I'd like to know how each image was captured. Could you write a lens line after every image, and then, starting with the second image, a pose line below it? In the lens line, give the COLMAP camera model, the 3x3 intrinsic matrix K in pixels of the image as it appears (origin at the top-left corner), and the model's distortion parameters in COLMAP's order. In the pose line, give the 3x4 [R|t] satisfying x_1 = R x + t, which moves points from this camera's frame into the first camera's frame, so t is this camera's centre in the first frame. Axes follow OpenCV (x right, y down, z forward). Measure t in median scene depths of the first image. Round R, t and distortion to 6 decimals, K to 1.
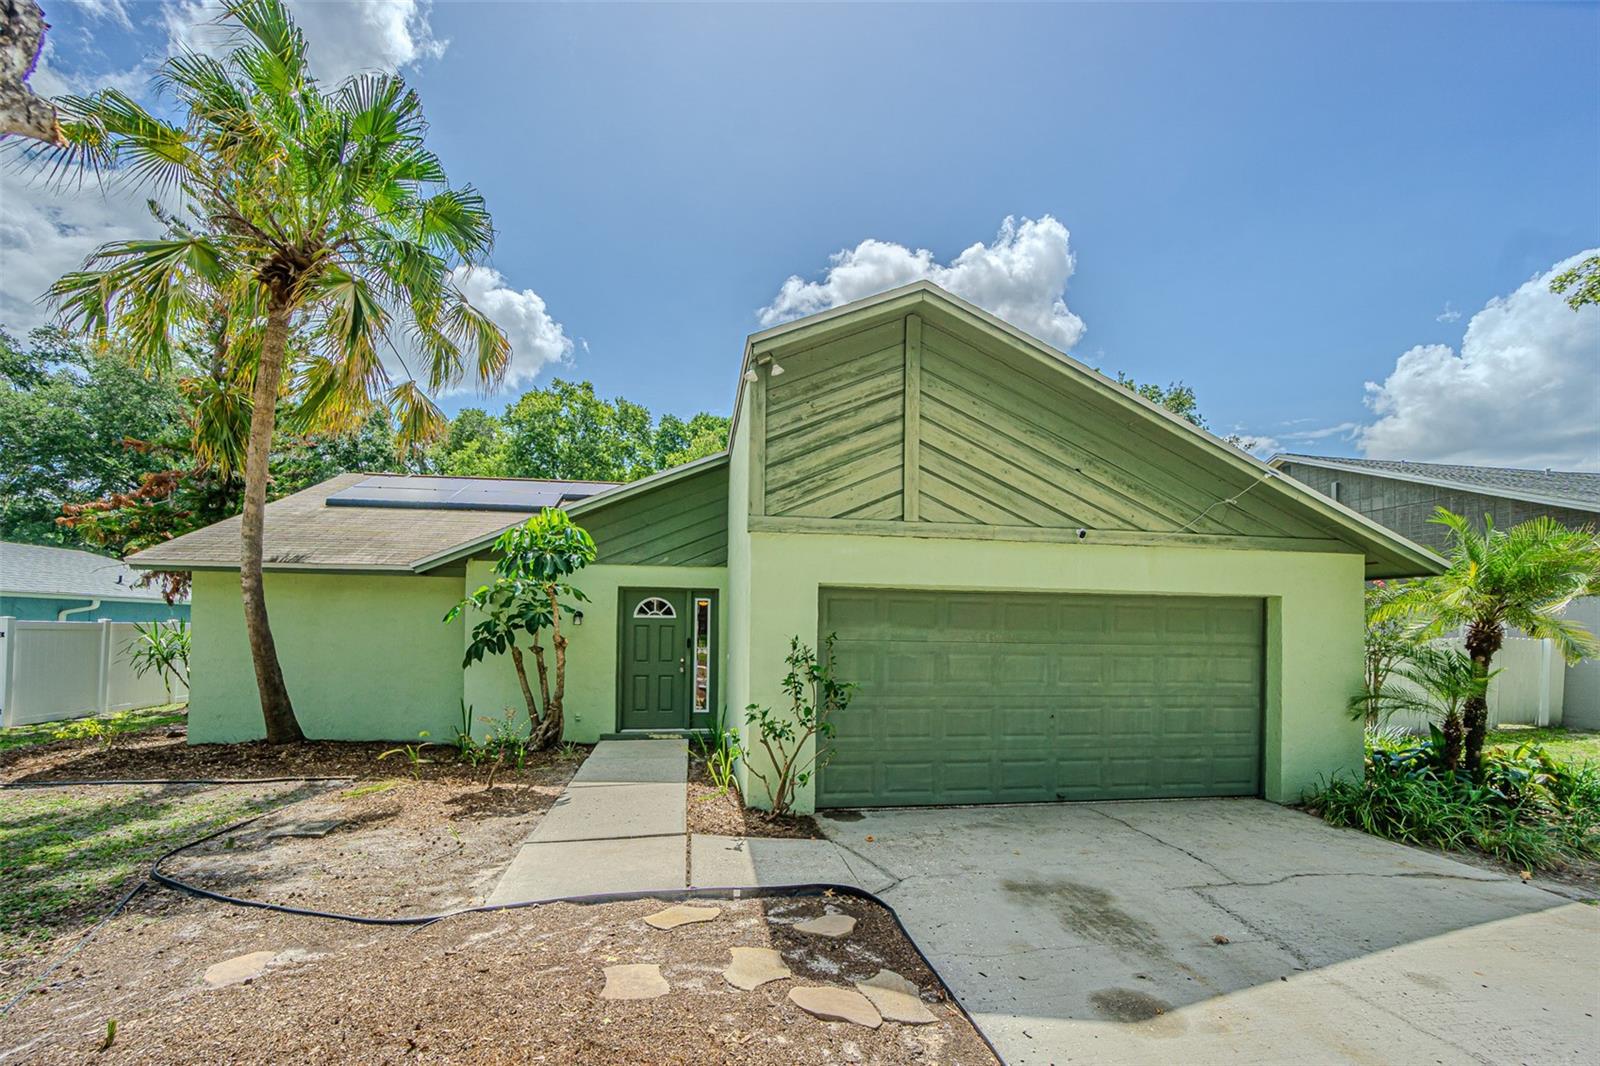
lens RADIAL K [[690.8, 0, 861.9], [0, 690.8, 566.8], [0, 0, 1]] dist [-0.013847, 0.014360]
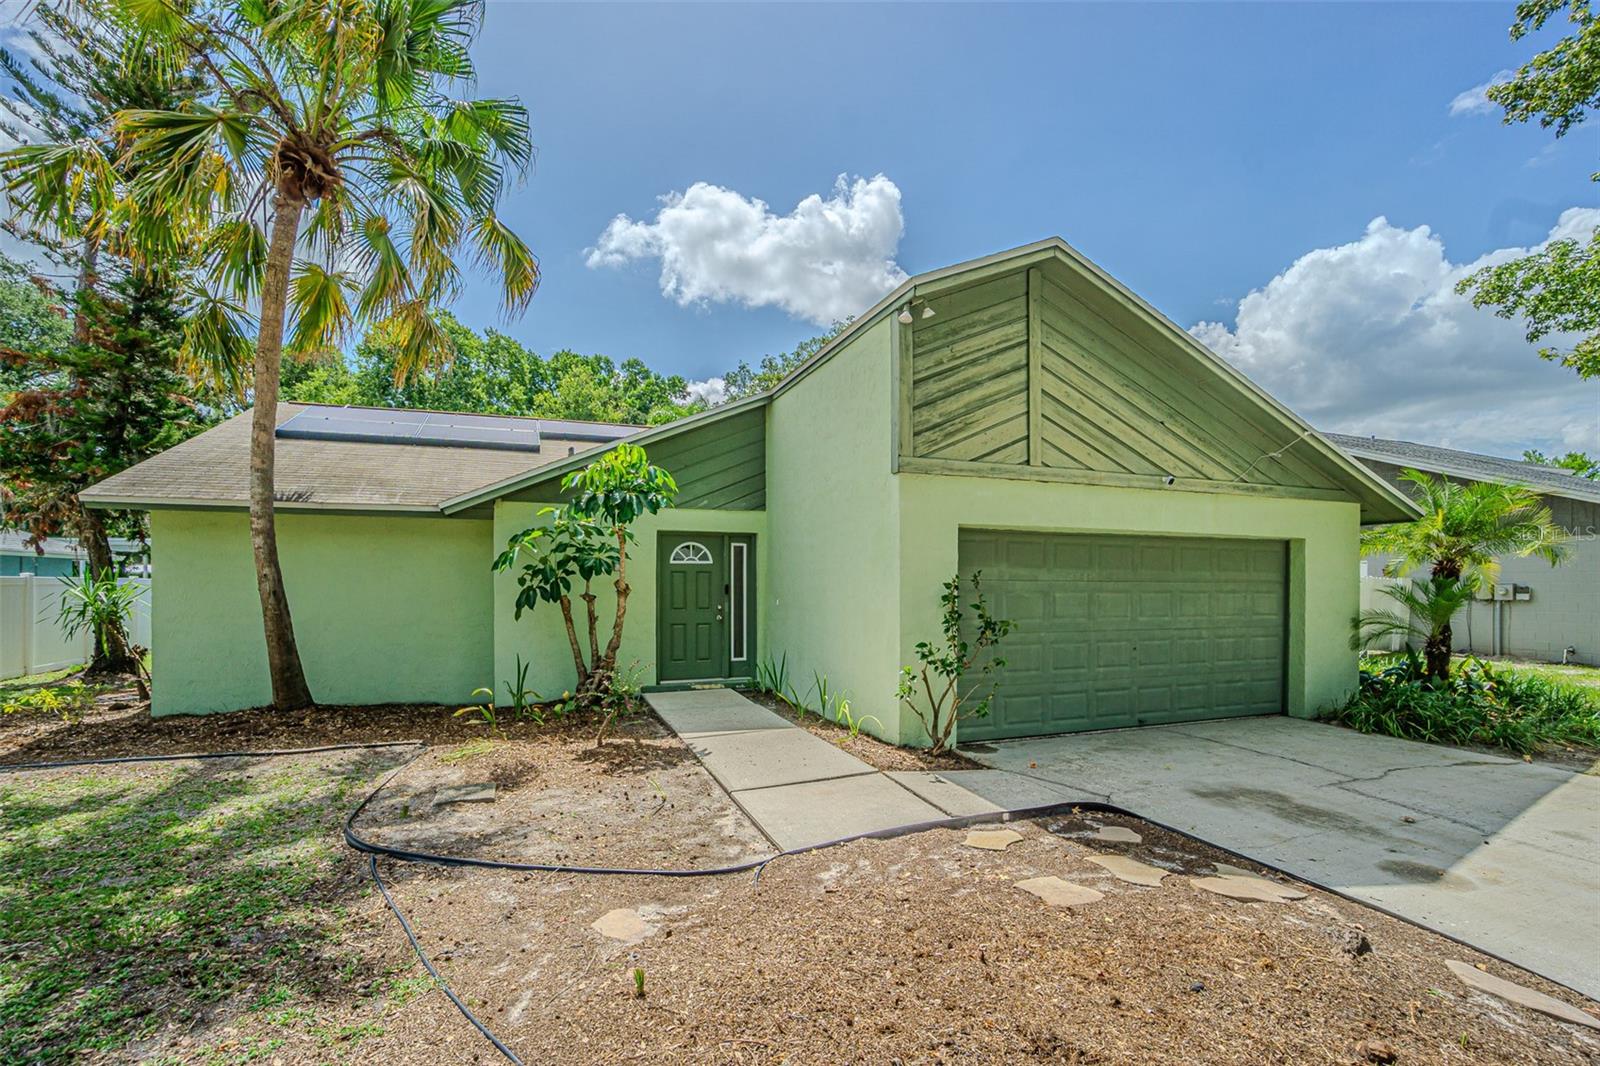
lens RADIAL K [[701.4, 0, 792.0], [0, 701.4, 532.5], [0, 0, 1]] dist [-0.007584, 0.000463]
pose [[0.980751, 0.002622, 0.195246, -0.477272], [-0.005496, 0.999884, 0.014180, 0.021284], [-0.195186, -0.014980, 0.980652, 0.024998]]
